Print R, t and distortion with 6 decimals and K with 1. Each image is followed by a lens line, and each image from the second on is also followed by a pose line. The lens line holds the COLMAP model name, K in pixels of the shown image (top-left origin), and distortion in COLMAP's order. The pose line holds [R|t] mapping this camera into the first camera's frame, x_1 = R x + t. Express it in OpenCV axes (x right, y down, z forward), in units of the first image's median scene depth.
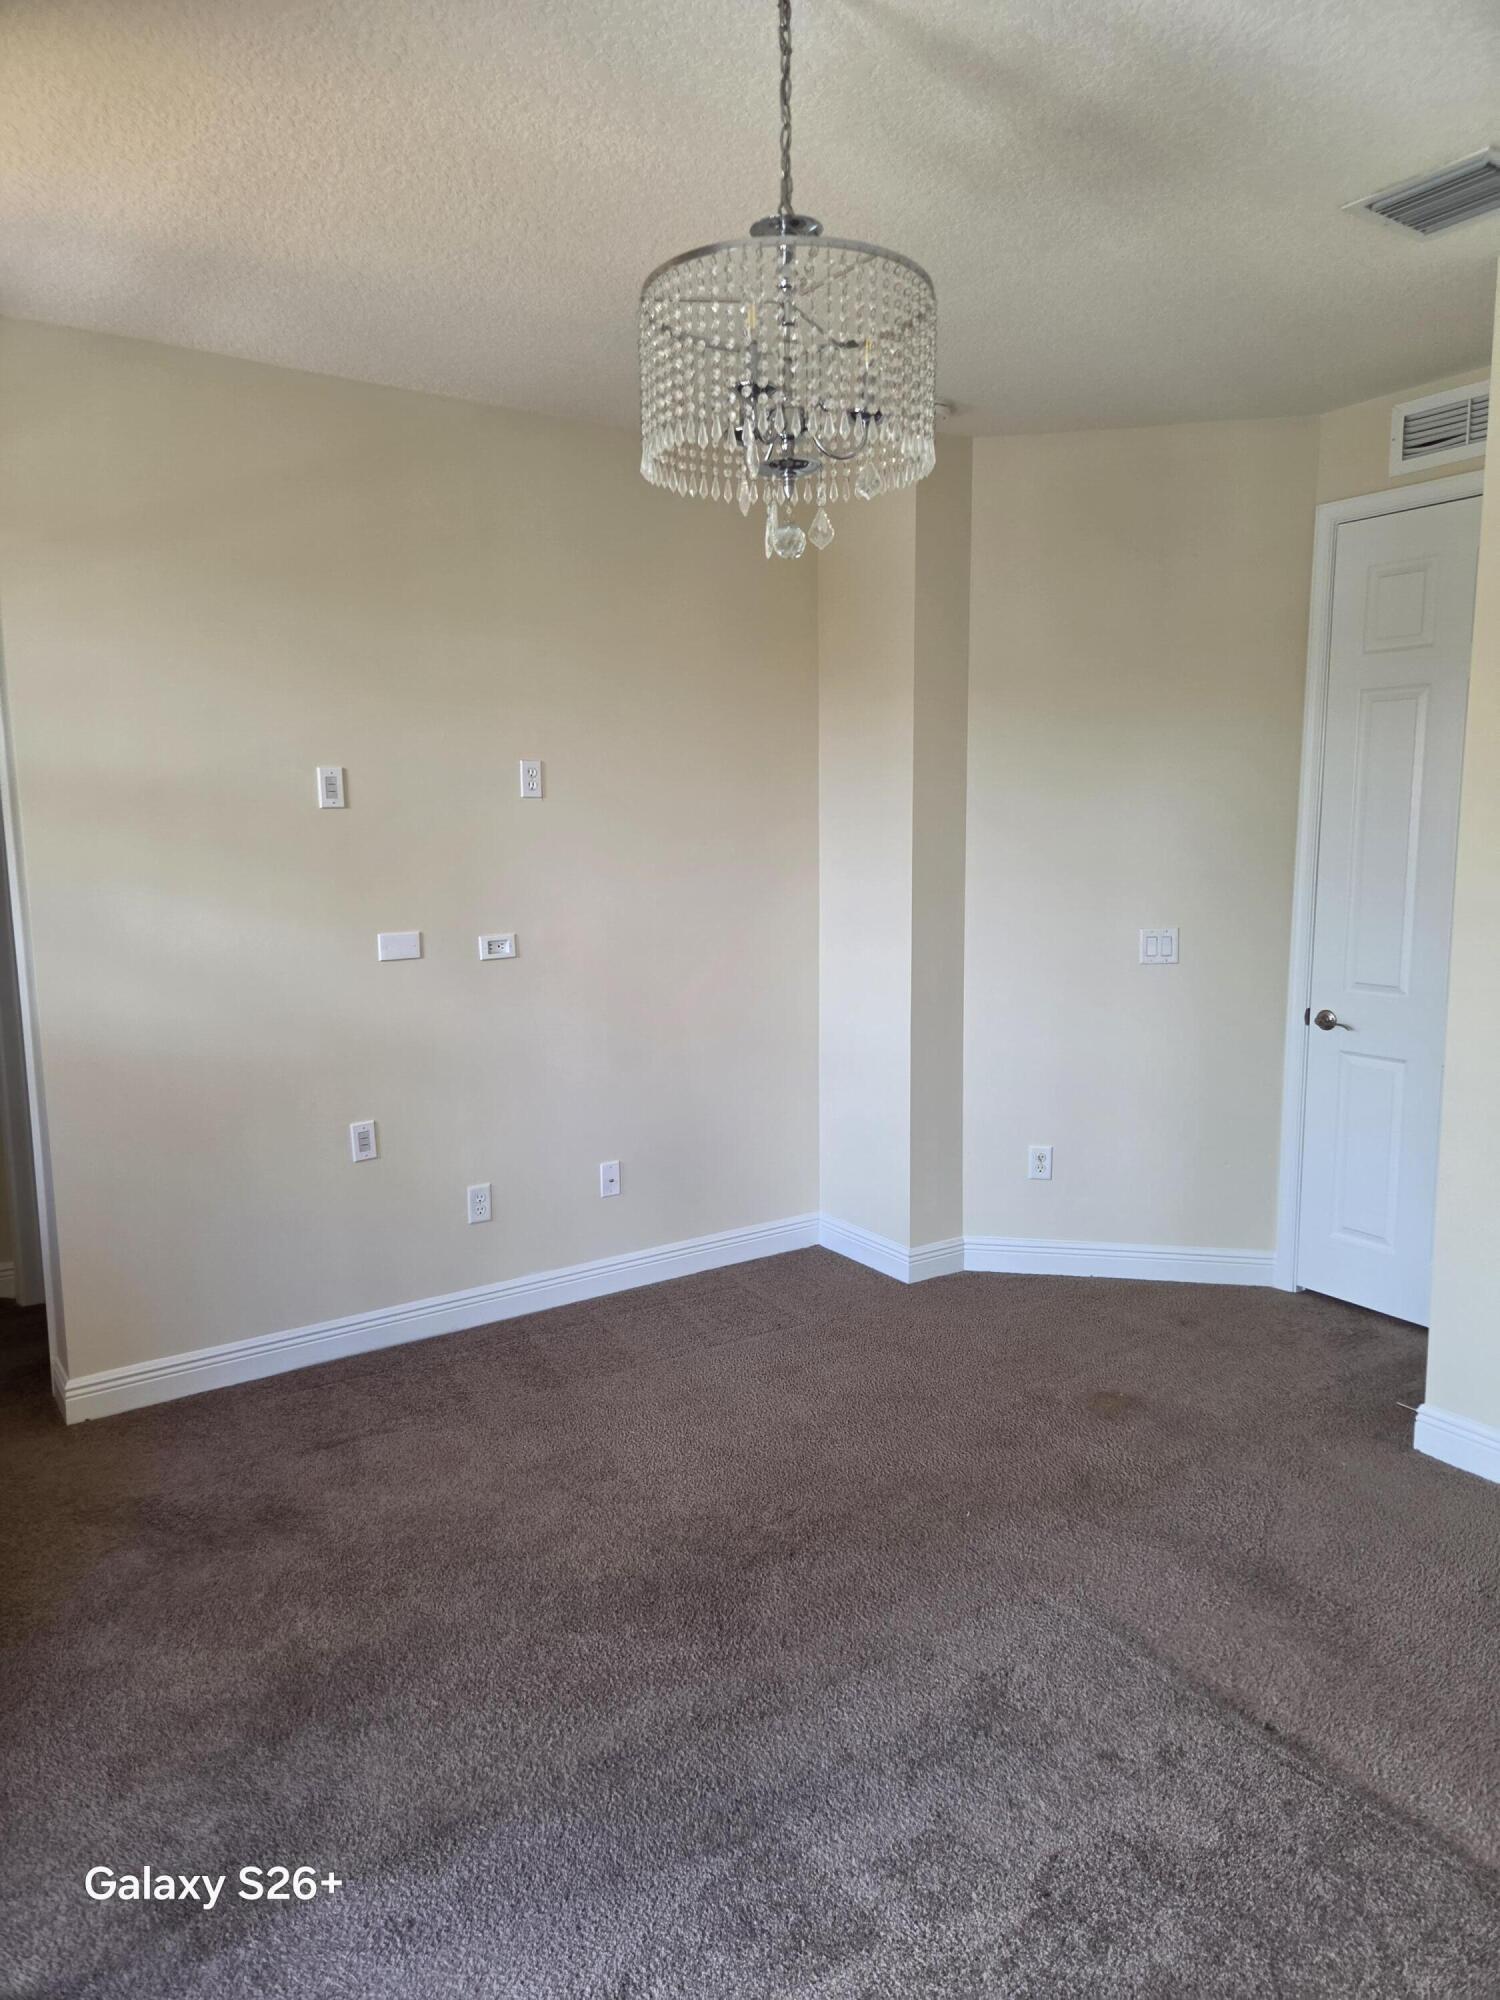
lens RADIAL K [[1352.3, 0, 746.1], [0, 1352.3, 1014.9], [0, 0, 1]] dist [0.048064, -0.032663]
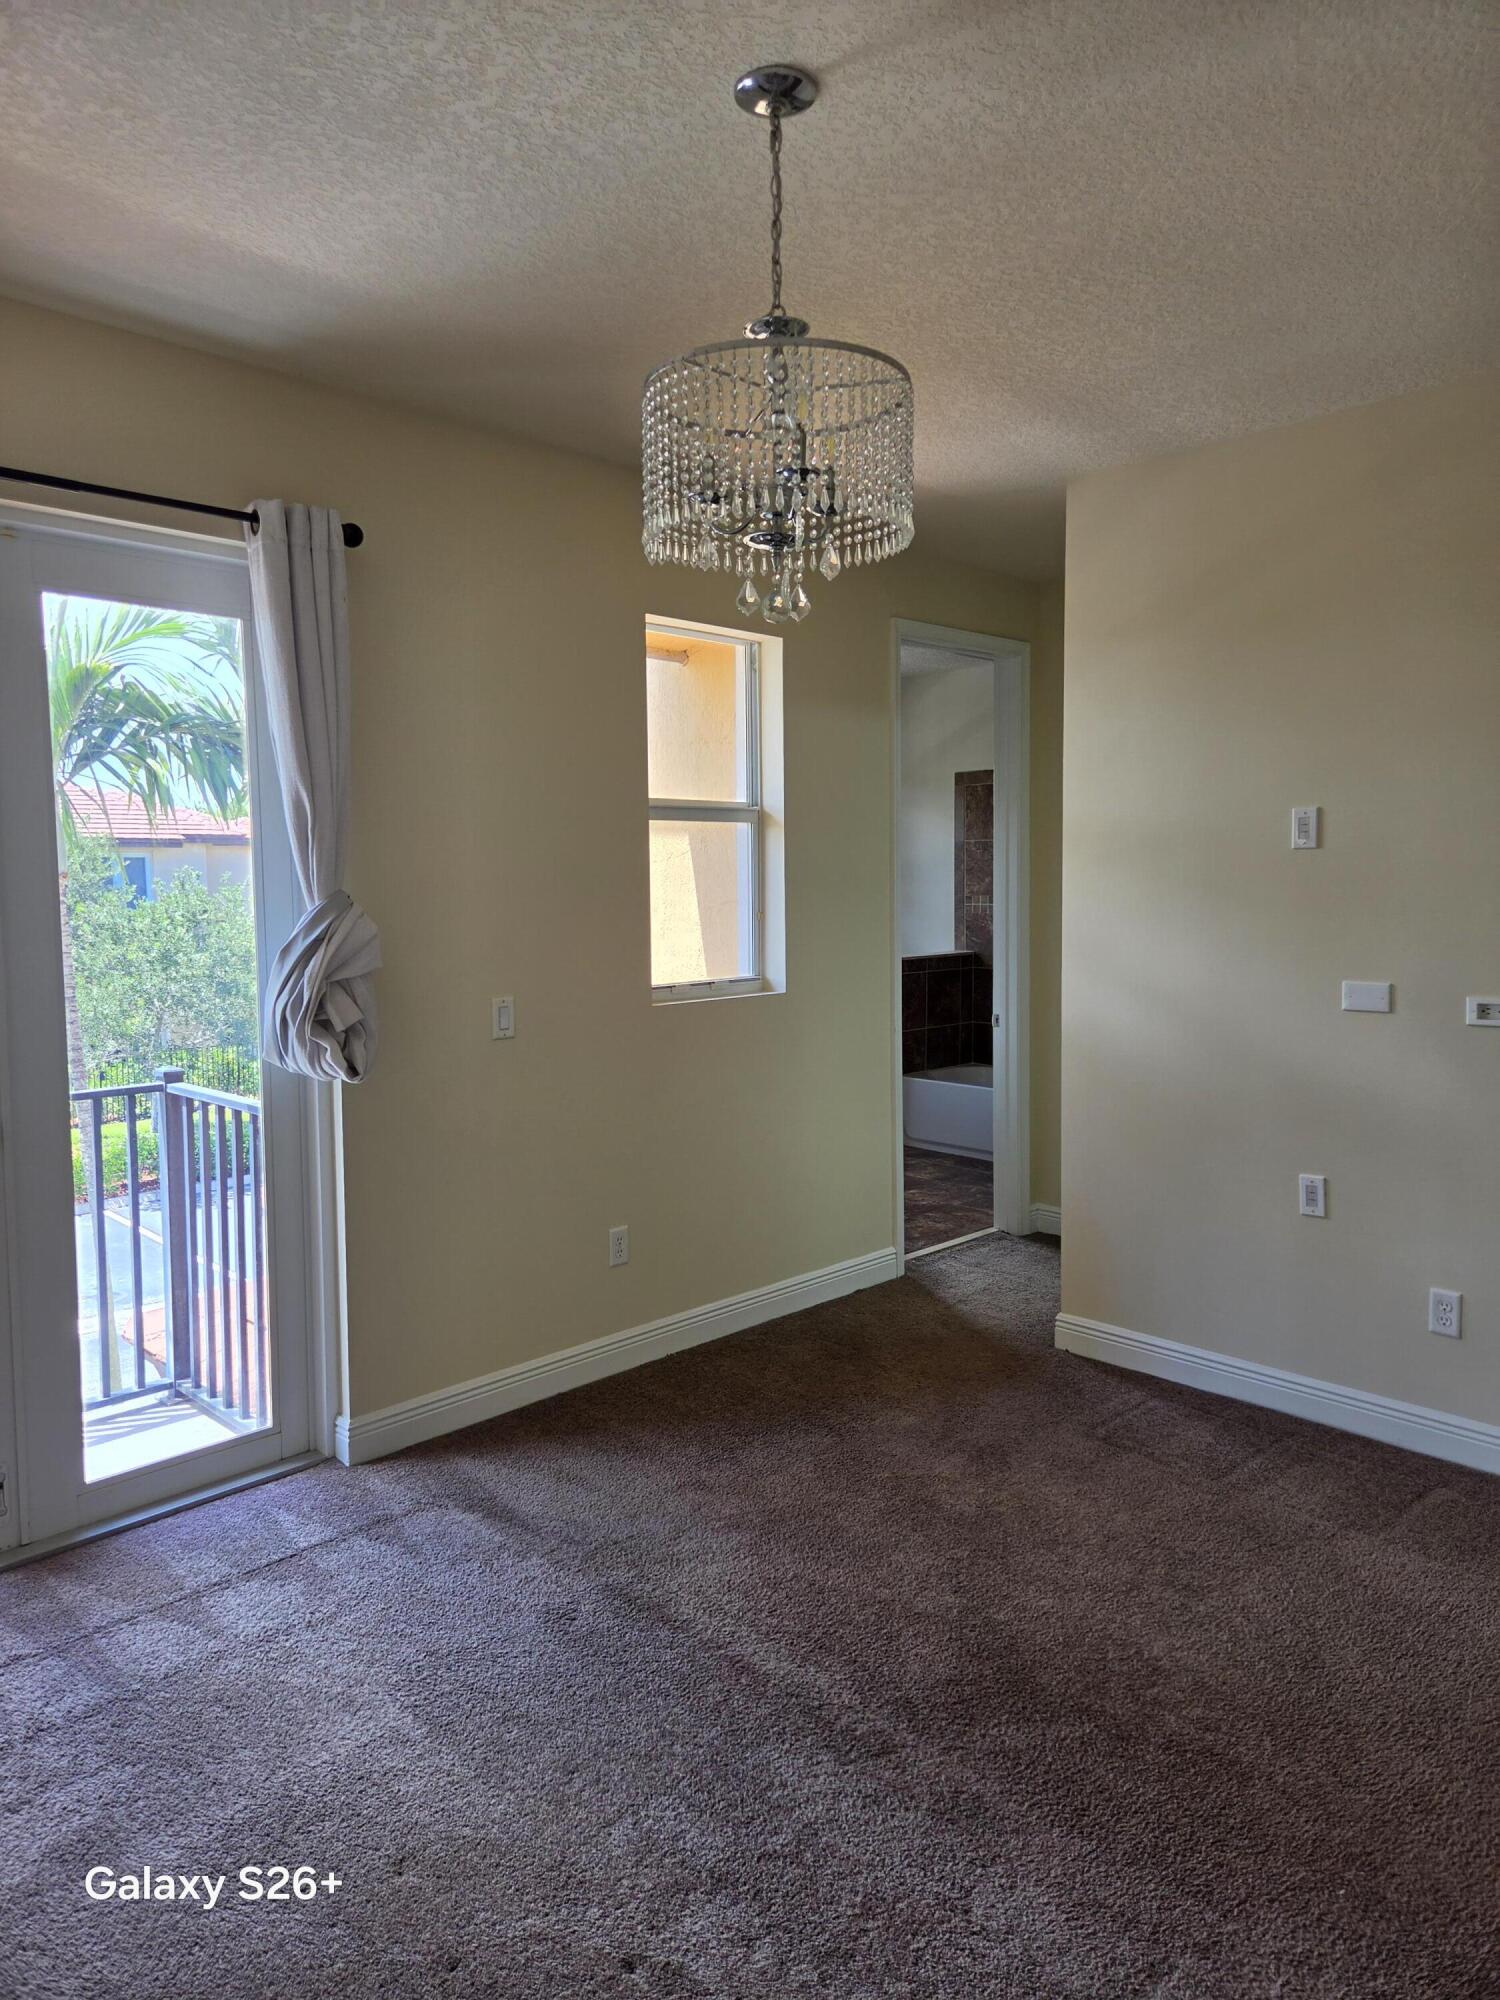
lens RADIAL K [[1352.3, 0, 742.2], [0, 1352.3, 986.1], [0, 0, 1]] dist [0.048064, -0.032663]
pose [[0.169648, 0.089543, -0.981428, 0.599641], [-0.138102, 0.988197, 0.066289, -0.062842], [0.975780, 0.124291, 0.180012, 0.437888]]
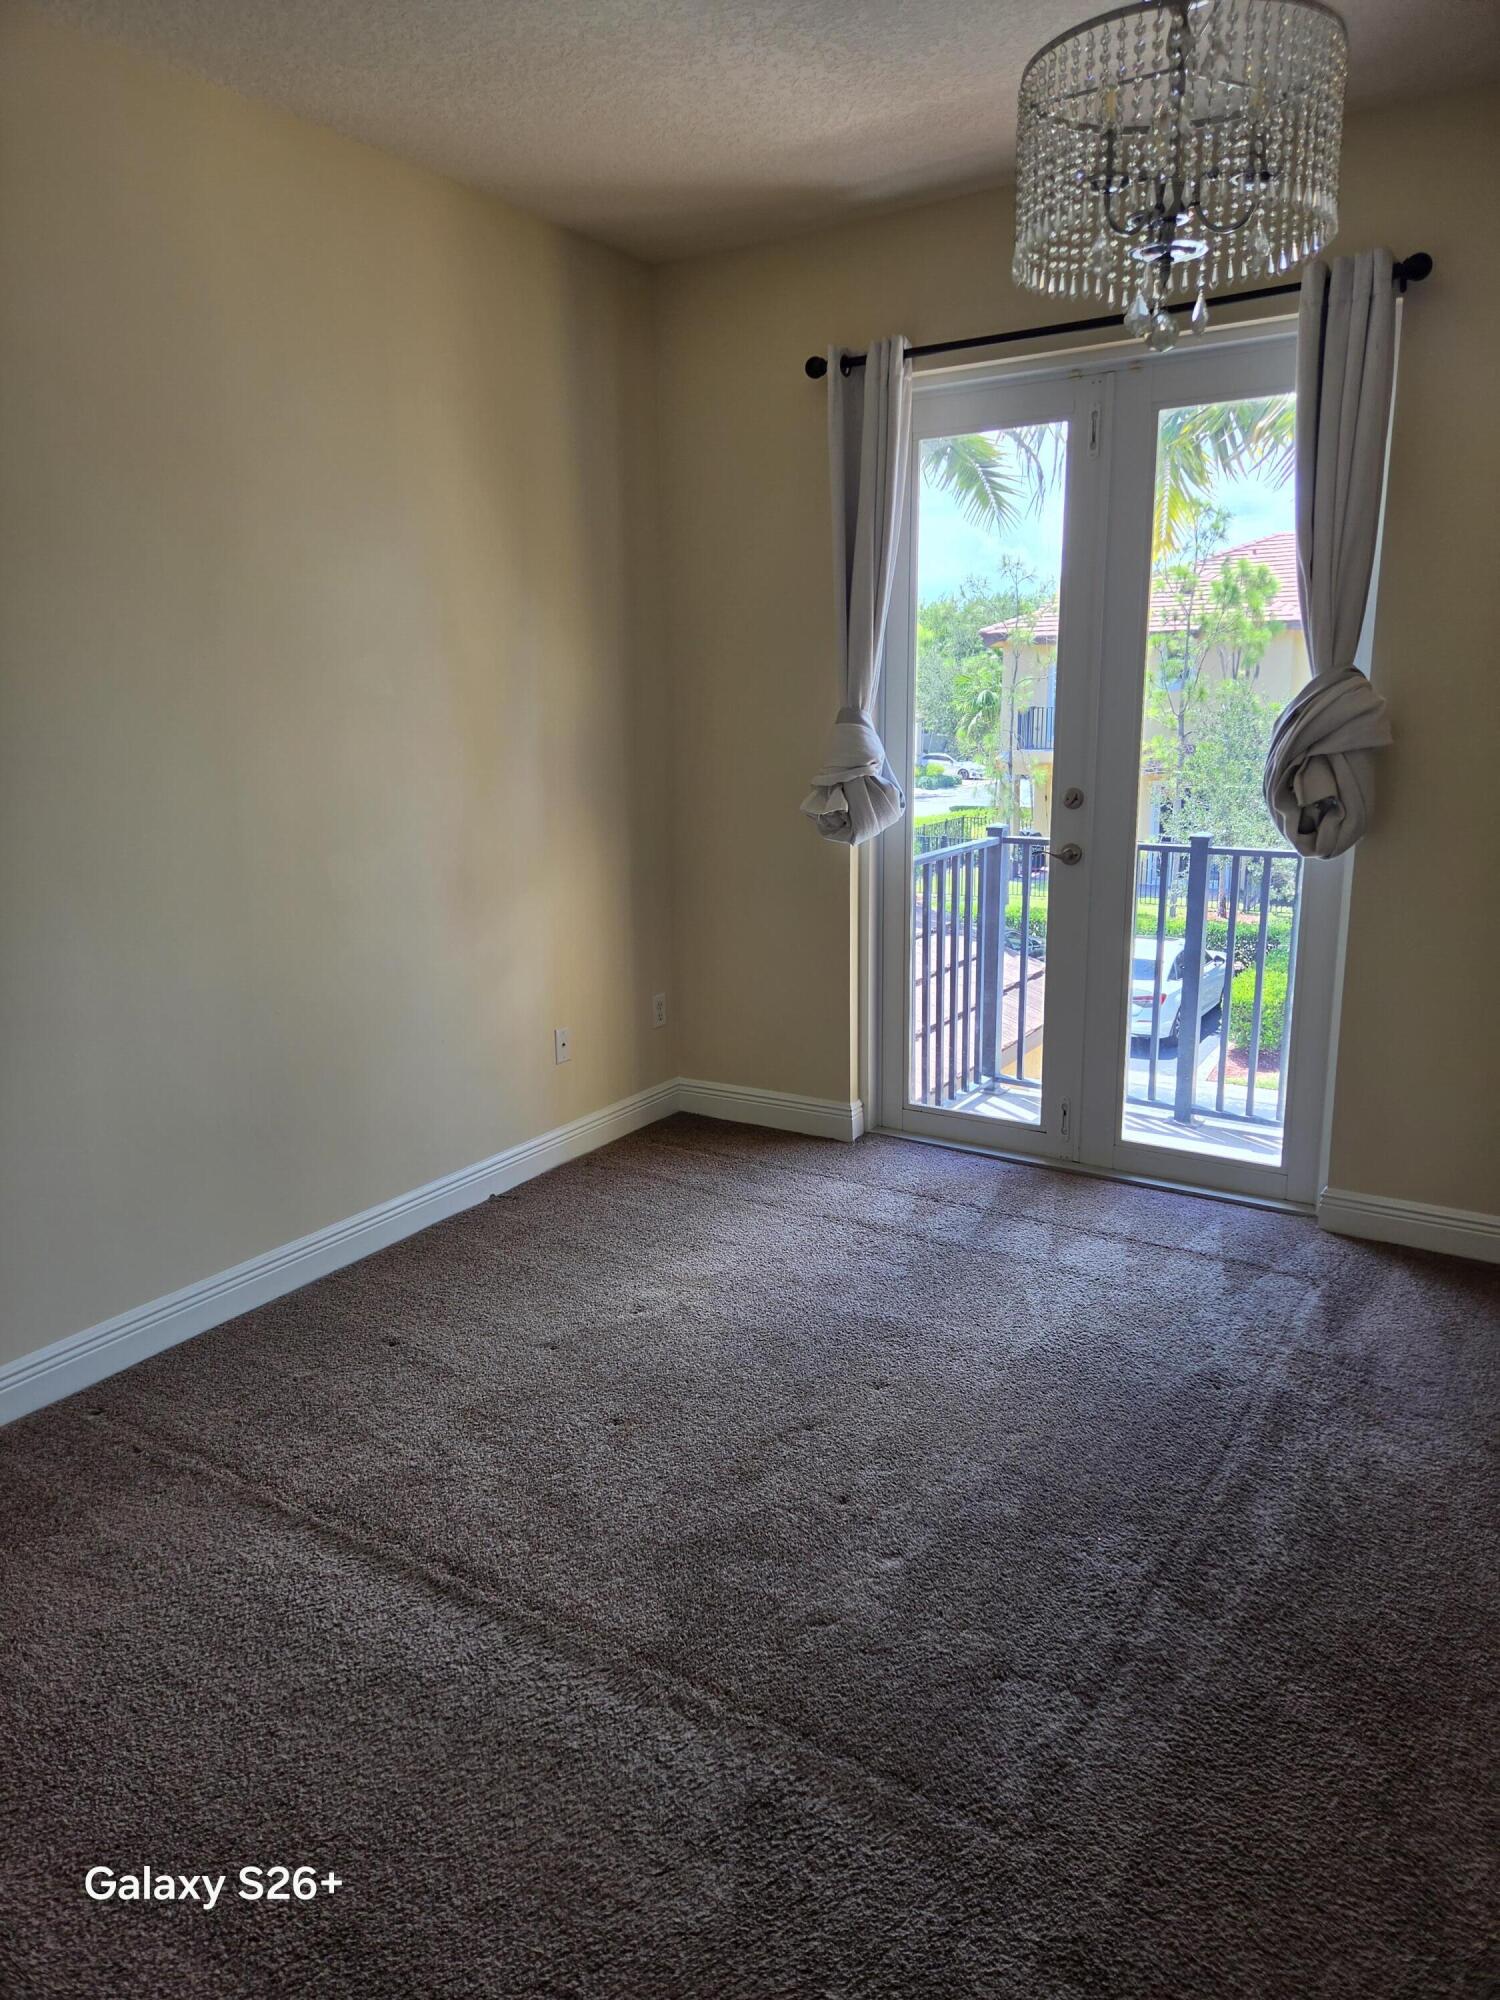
lens RADIAL K [[1352.3, 0, 740.5], [0, 1352.3, 1001.8], [0, 0, 1]] dist [0.048064, -0.032663]
pose [[-0.929670, 0.113813, -0.350372, 0.378992], [-0.022568, 0.931699, 0.362529, -0.135539], [0.367702, 0.344939, -0.863604, 1.016980]]
